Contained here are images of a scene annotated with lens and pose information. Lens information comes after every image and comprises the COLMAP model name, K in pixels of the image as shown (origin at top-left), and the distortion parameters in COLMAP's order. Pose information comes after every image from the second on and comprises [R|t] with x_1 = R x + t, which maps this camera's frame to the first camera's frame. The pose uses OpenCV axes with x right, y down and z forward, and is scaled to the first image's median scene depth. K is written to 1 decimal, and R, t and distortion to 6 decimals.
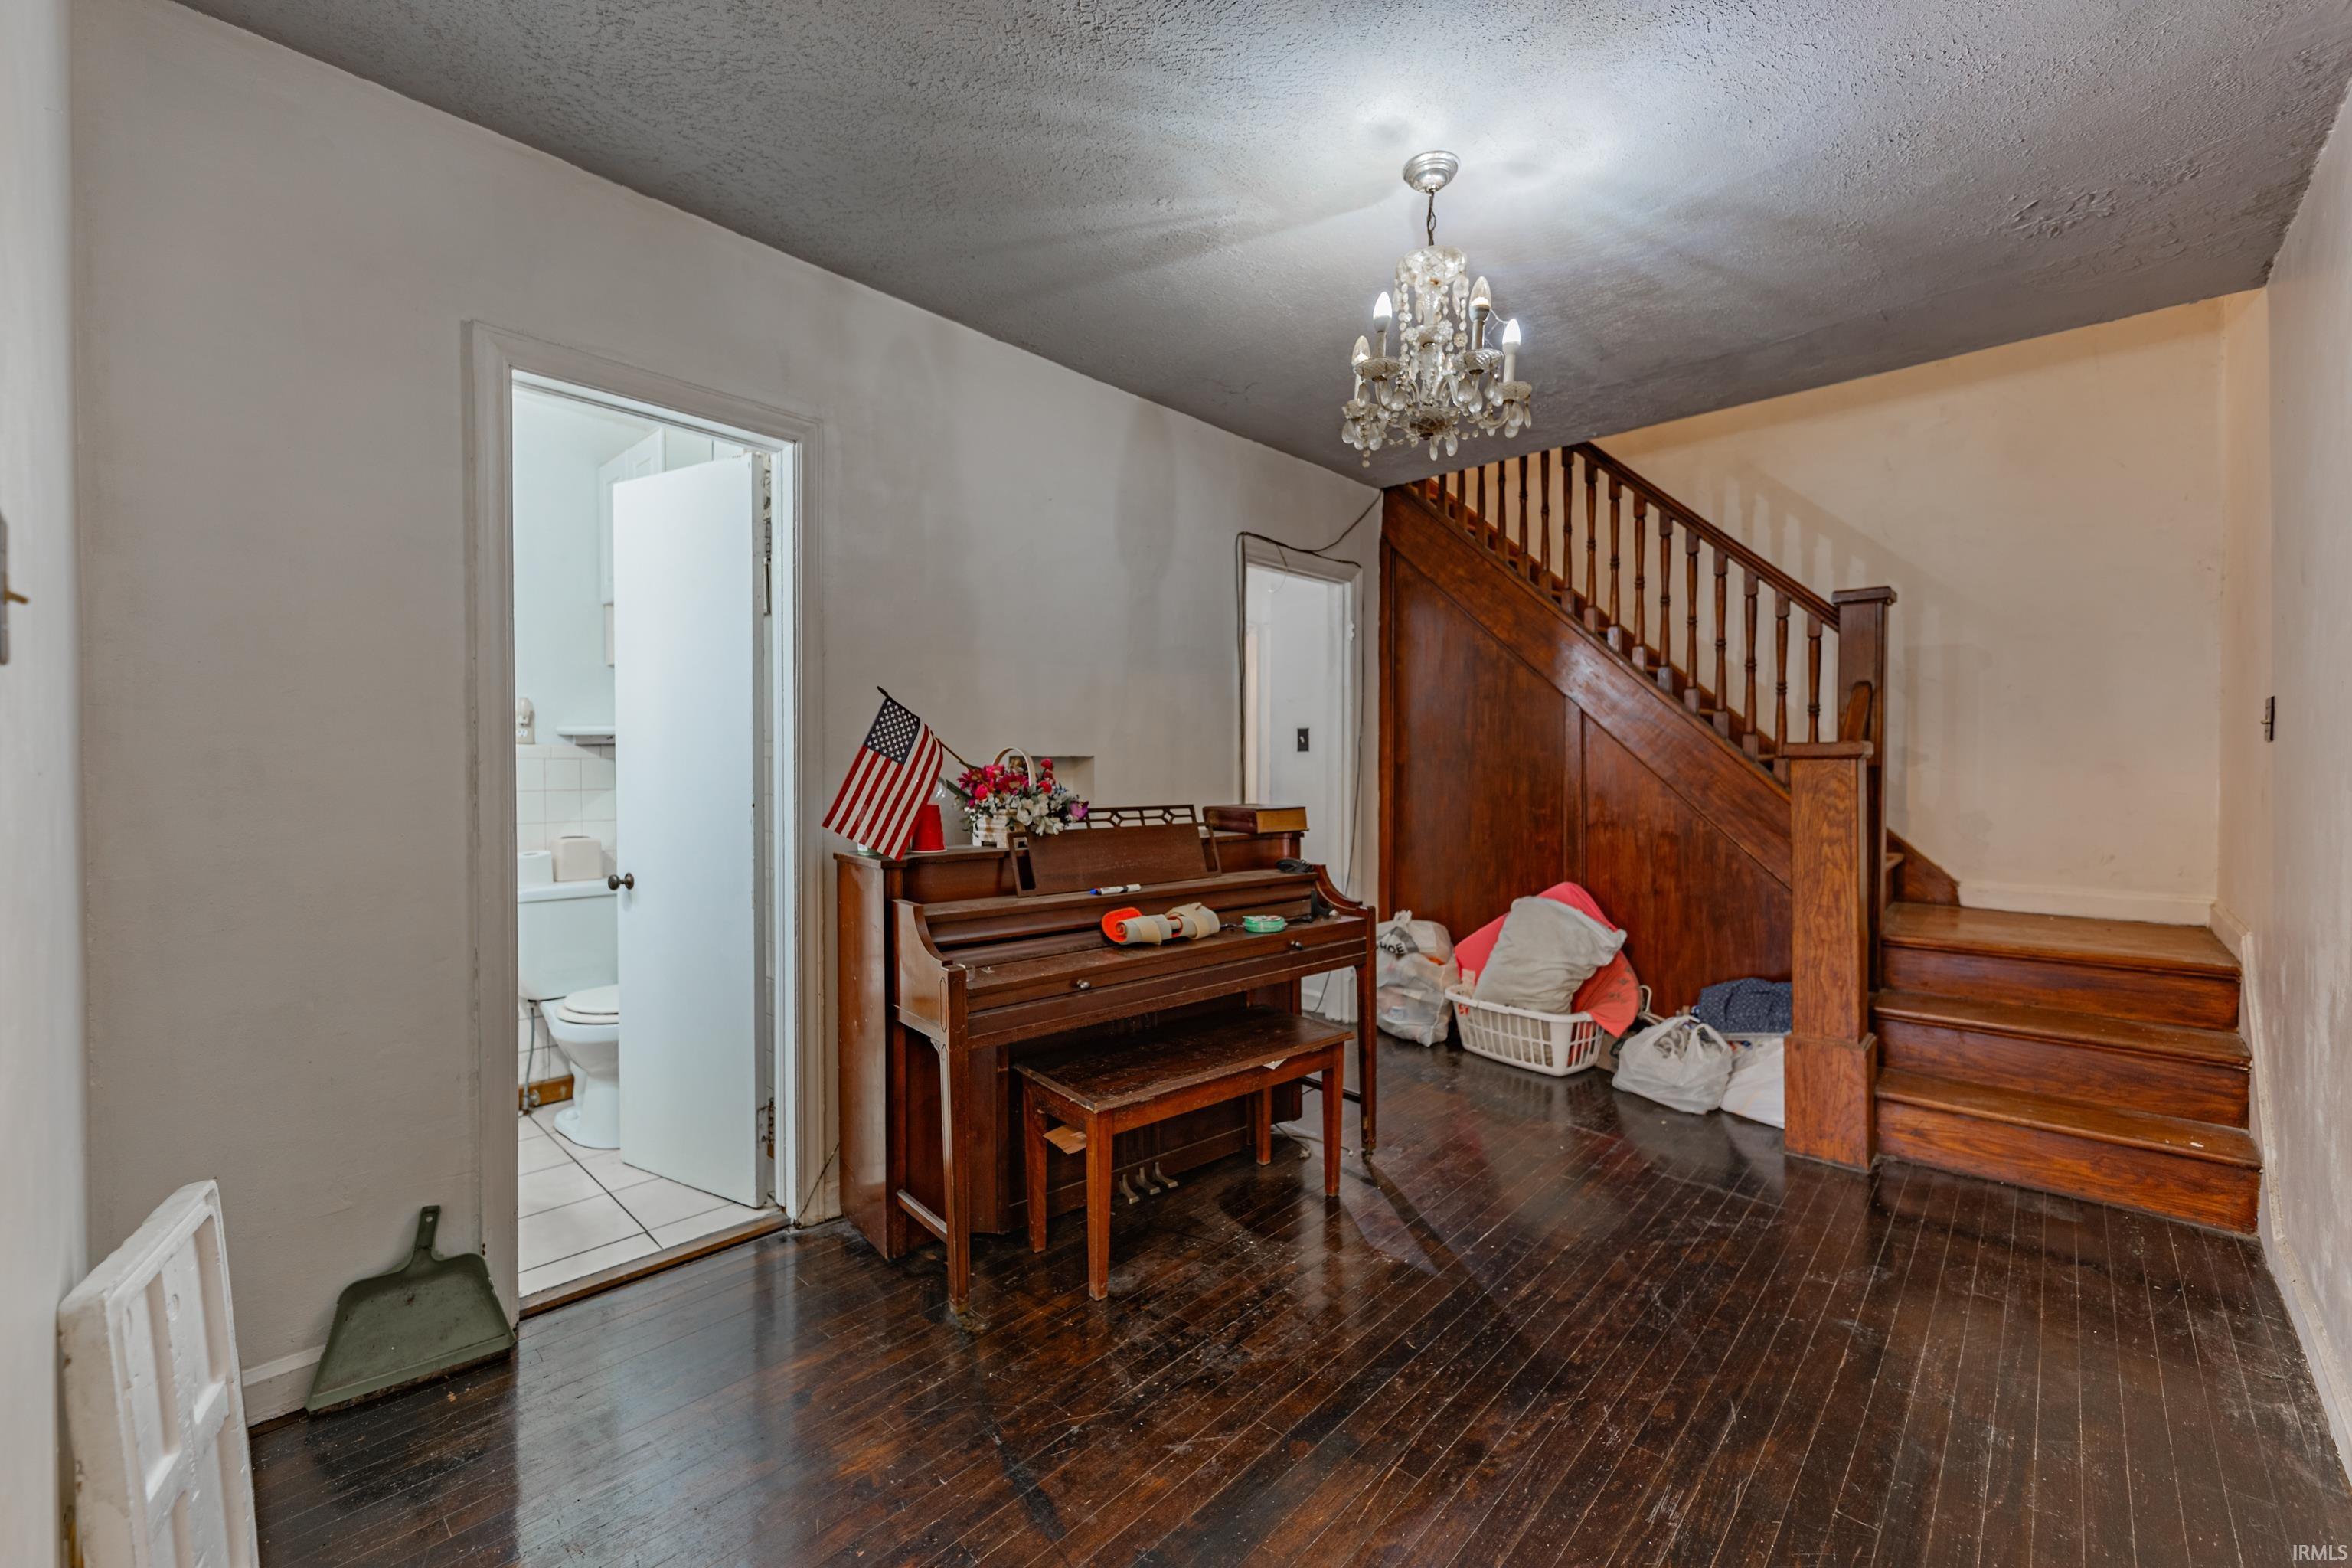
lens RADIAL K [[949.9, 0, 1151.7], [0, 949.9, 771.3], [0, 0, 1]] dist [0.006523, 0.000021]
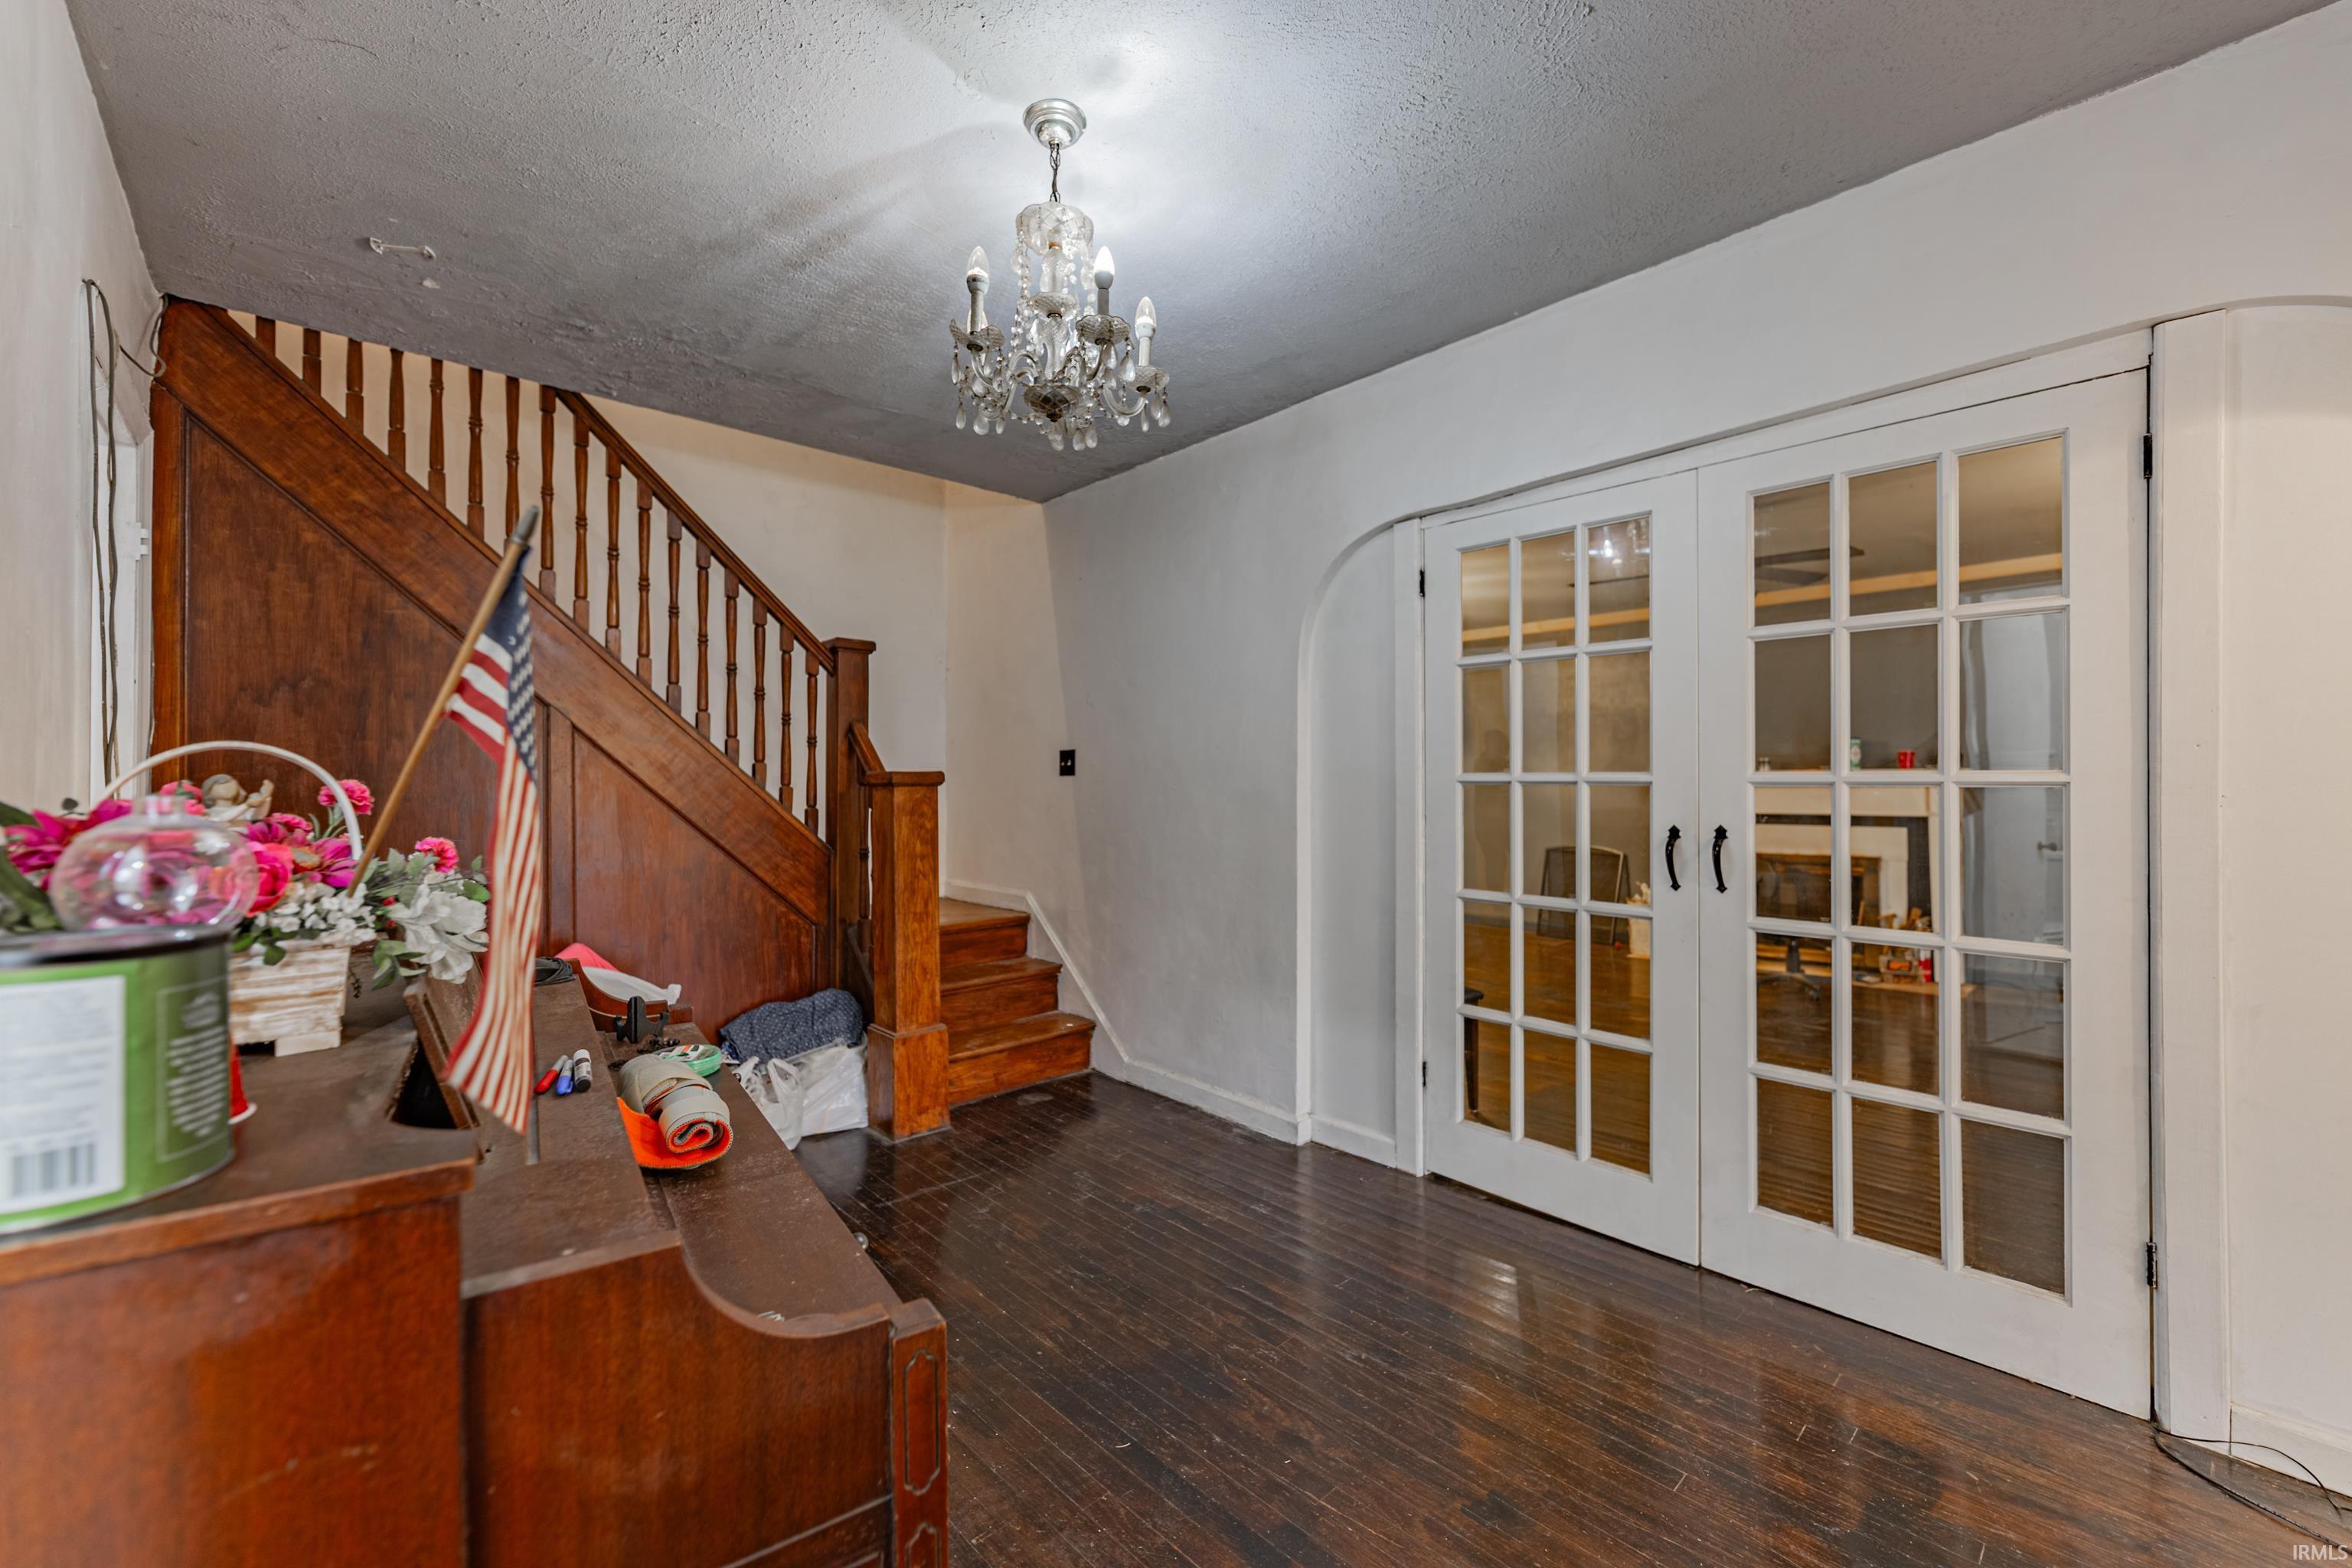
lens RADIAL K [[949.9, 0, 1154.6], [0, 949.9, 784.1], [0, 0, 1]] dist [0.006523, 0.000021]
pose [[0.066906, 0.000993, 0.997759, -0.350672], [0.012144, 0.999925, -0.001809, -0.008526], [-0.997685, 0.012238, 0.066888, 0.514451]]
